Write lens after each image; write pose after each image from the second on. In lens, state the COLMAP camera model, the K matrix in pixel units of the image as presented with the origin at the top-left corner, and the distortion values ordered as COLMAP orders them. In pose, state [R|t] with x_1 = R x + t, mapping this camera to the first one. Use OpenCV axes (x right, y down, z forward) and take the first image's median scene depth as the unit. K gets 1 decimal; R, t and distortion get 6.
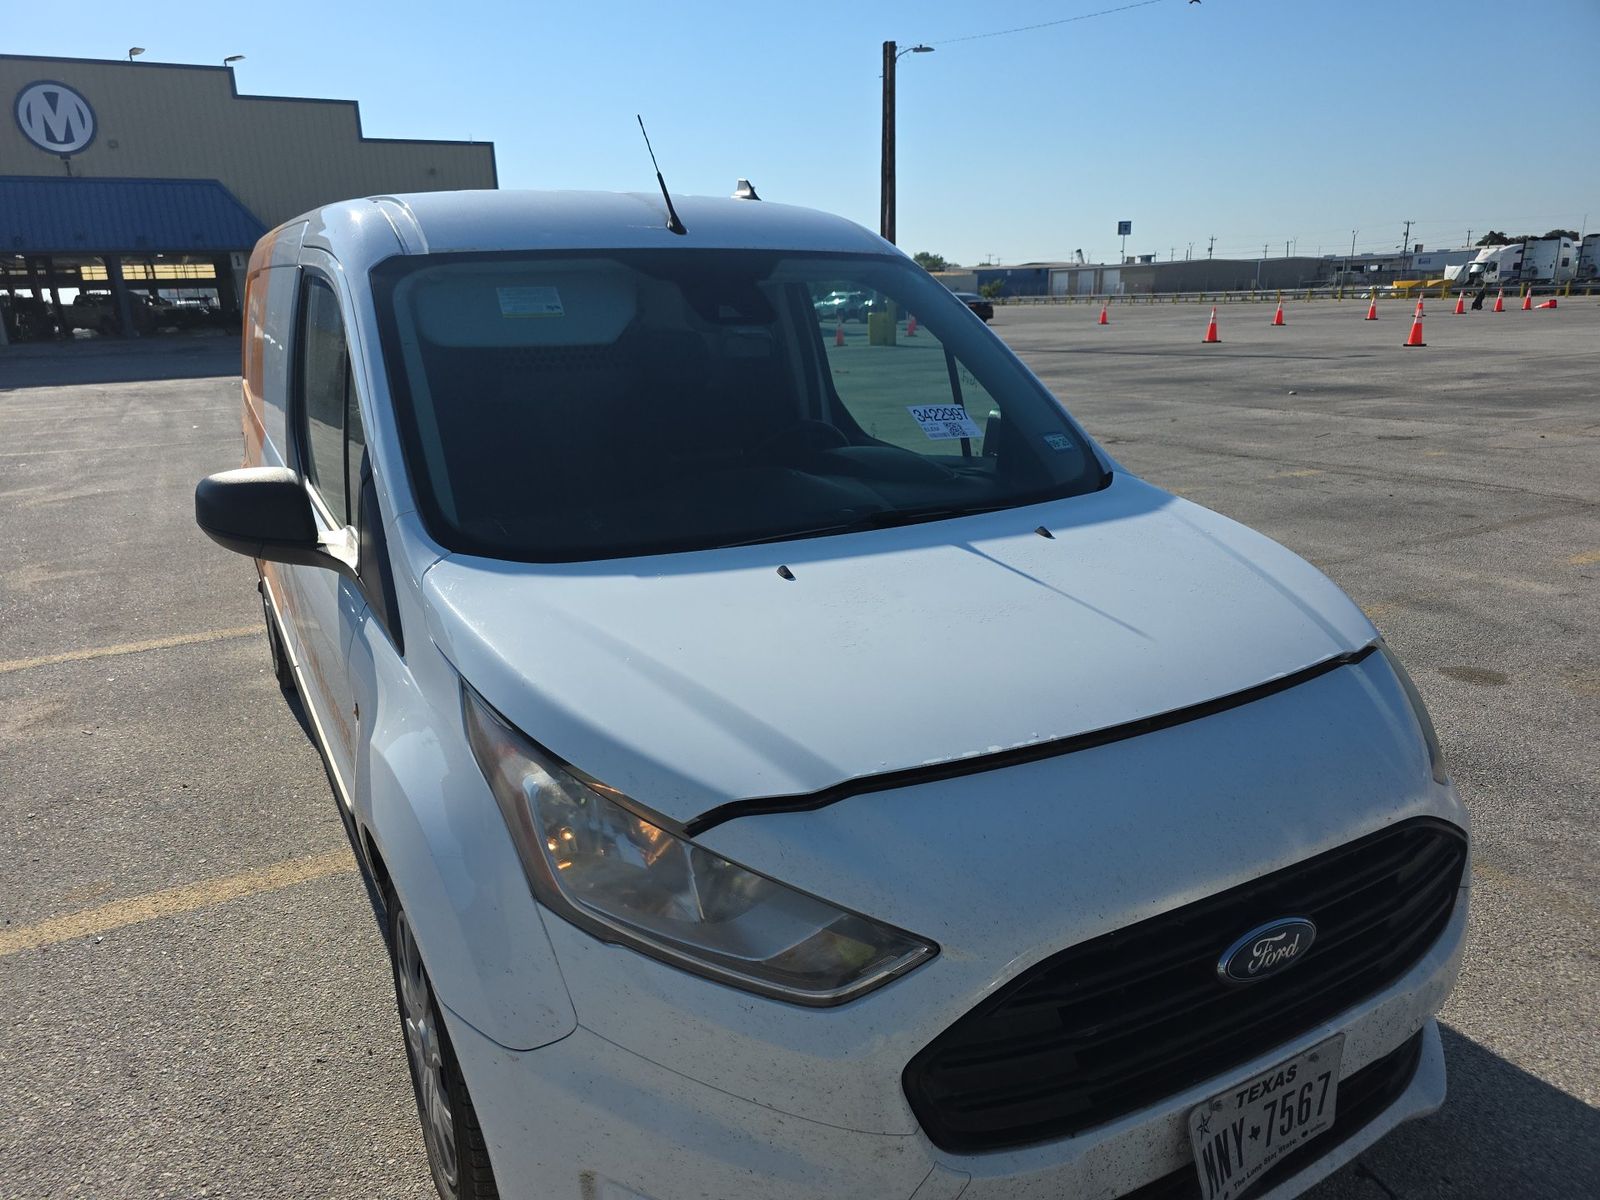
lens RADIAL K [[1071.4, 0, 723.9], [0, 1071.4, 630.6], [0, 0, 1]] dist [0.039895, -0.035112]
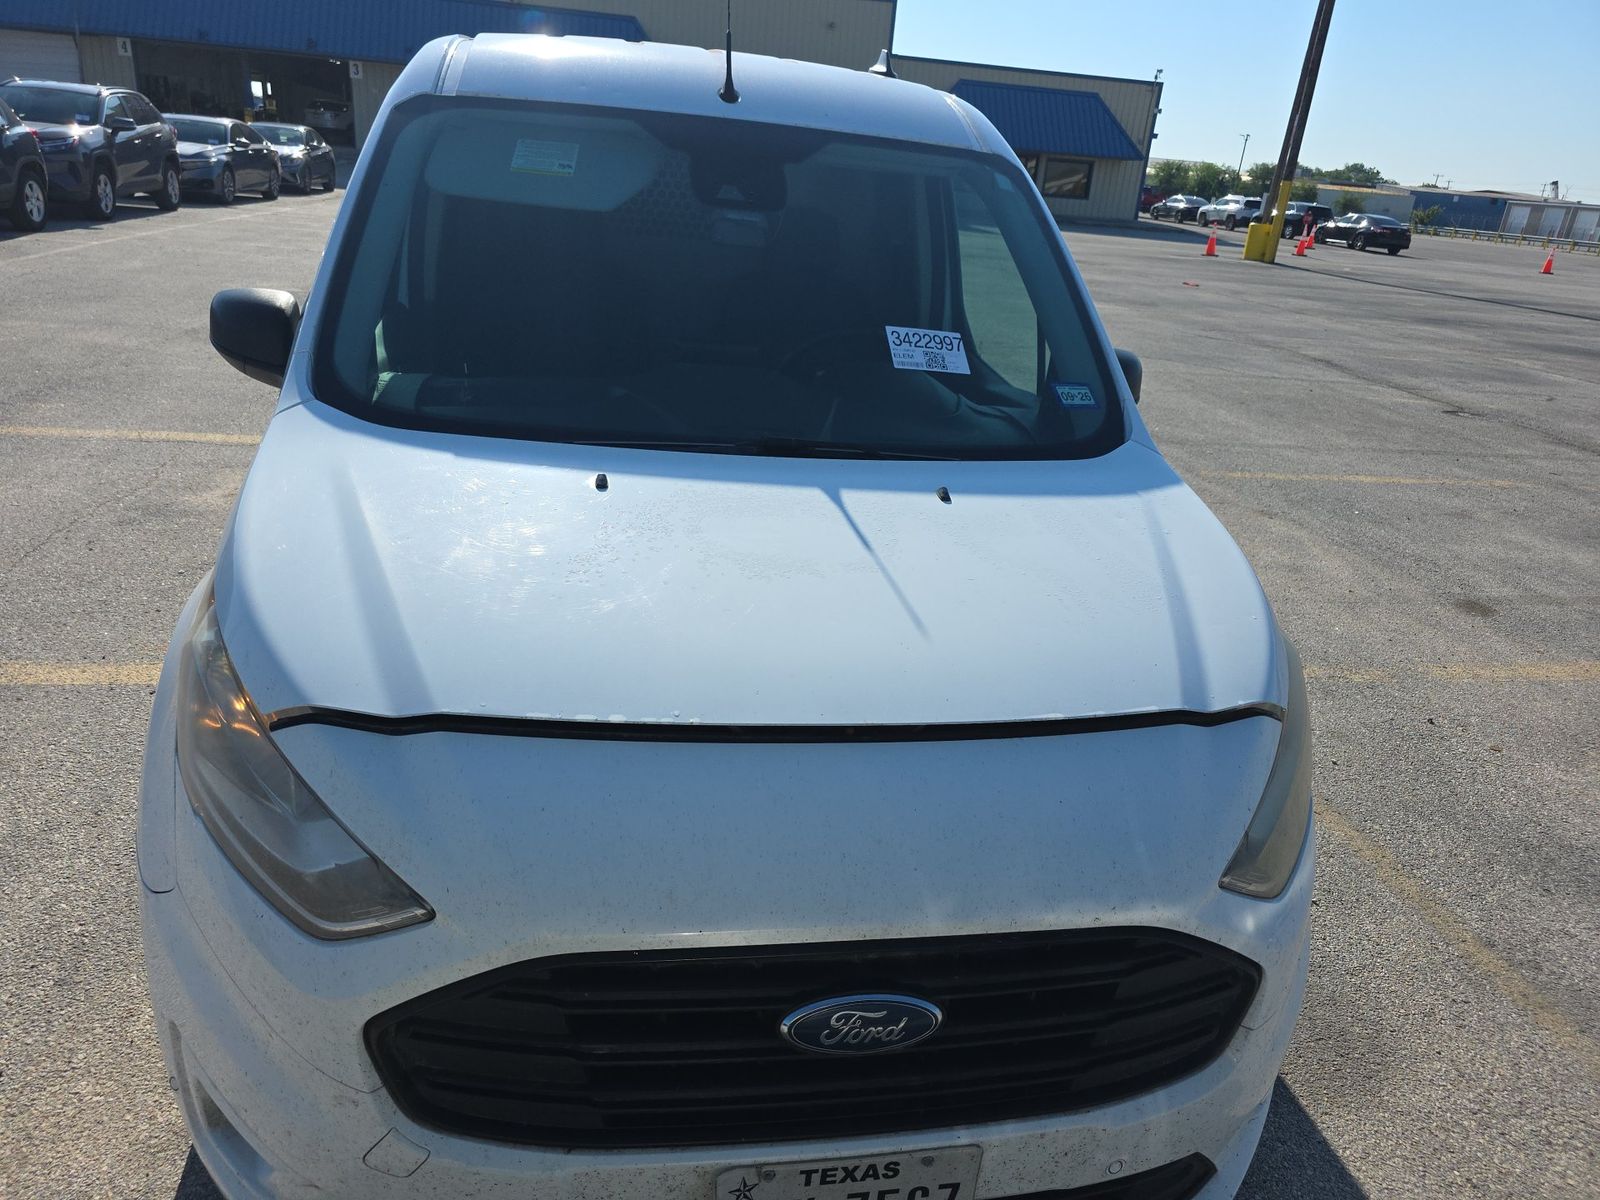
lens RADIAL K [[1071.4, 0, 791.0], [0, 1071.4, 583.5], [0, 0, 1]] dist [0.039895, -0.035112]
pose [[0.945773, 0.213093, -0.245164, 0.312528], [-0.195864, 0.976218, 0.092926, -0.058884], [0.259136, -0.039868, 0.965018, 0.098399]]
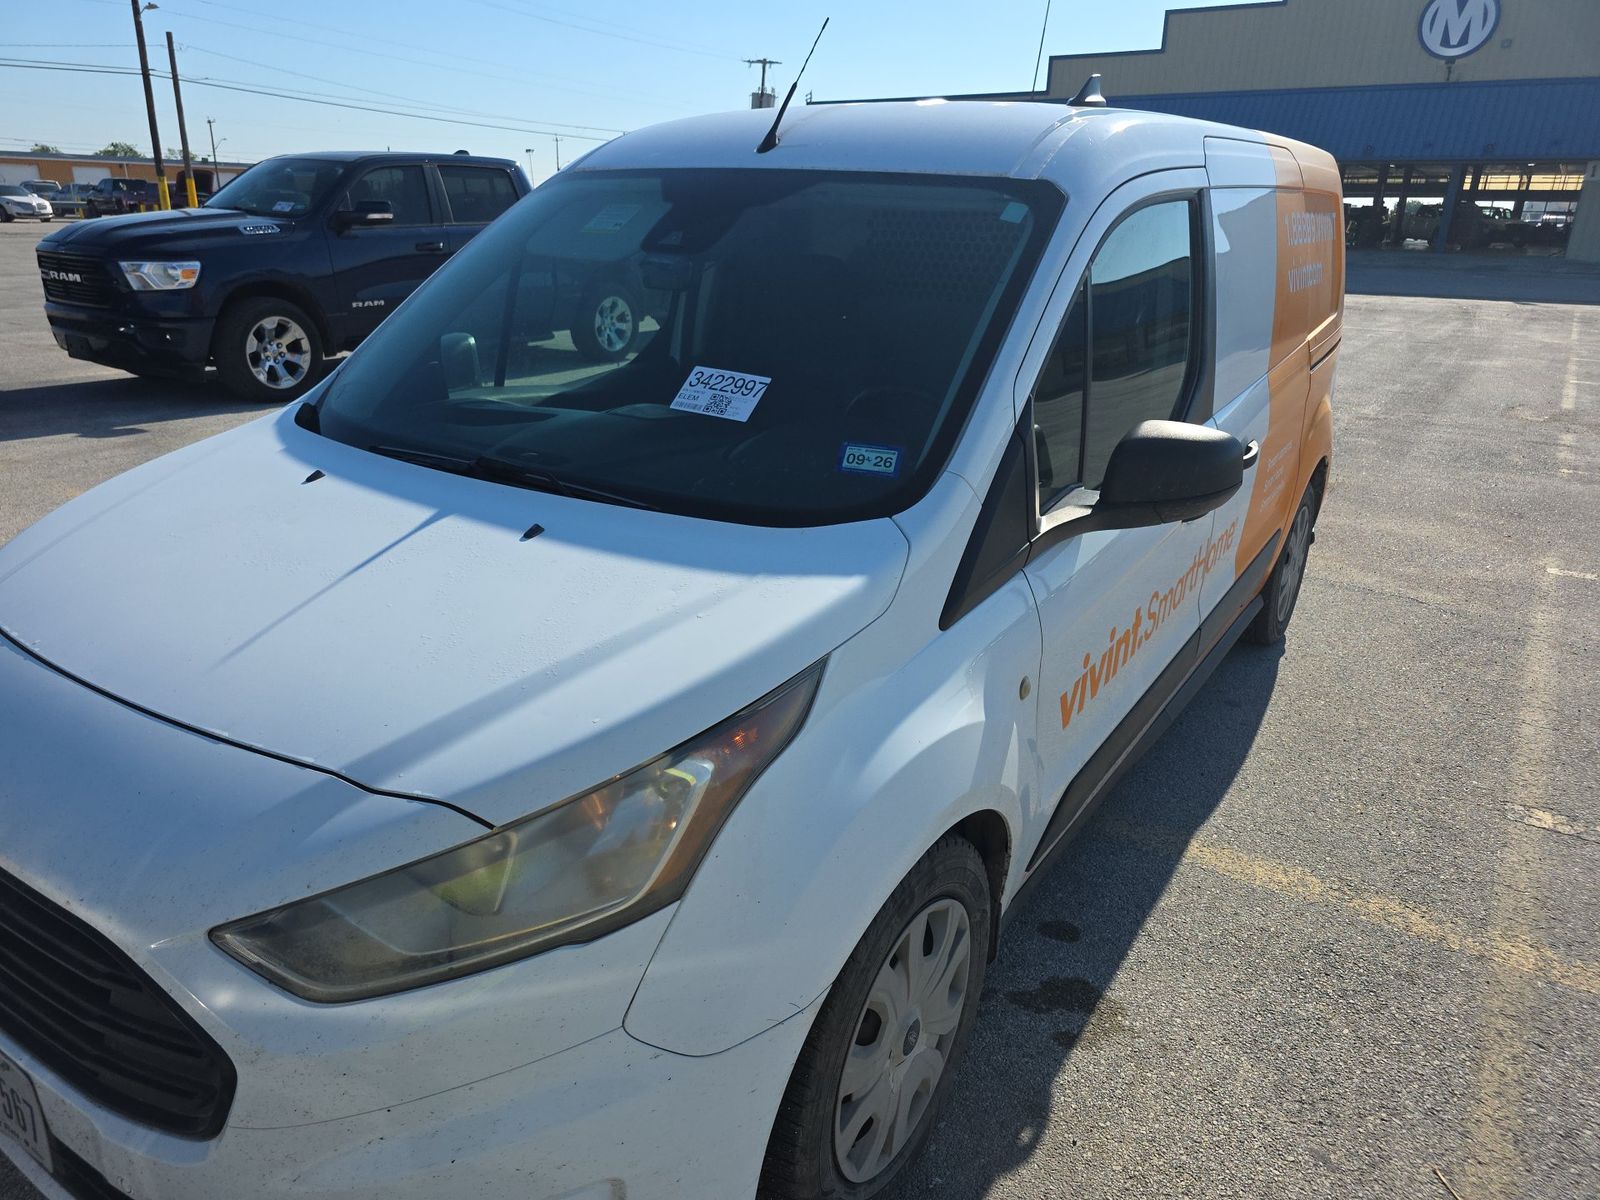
lens RADIAL K [[1071.4, 0, 802.2], [0, 1071.4, 607.3], [0, 0, 1]] dist [0.039895, -0.035112]
pose [[0.472518, 0.340331, -0.812958, 0.823401], [-0.294520, 0.930377, 0.218302, -0.208752], [0.830653, 0.136281, 0.539855, 0.560191]]
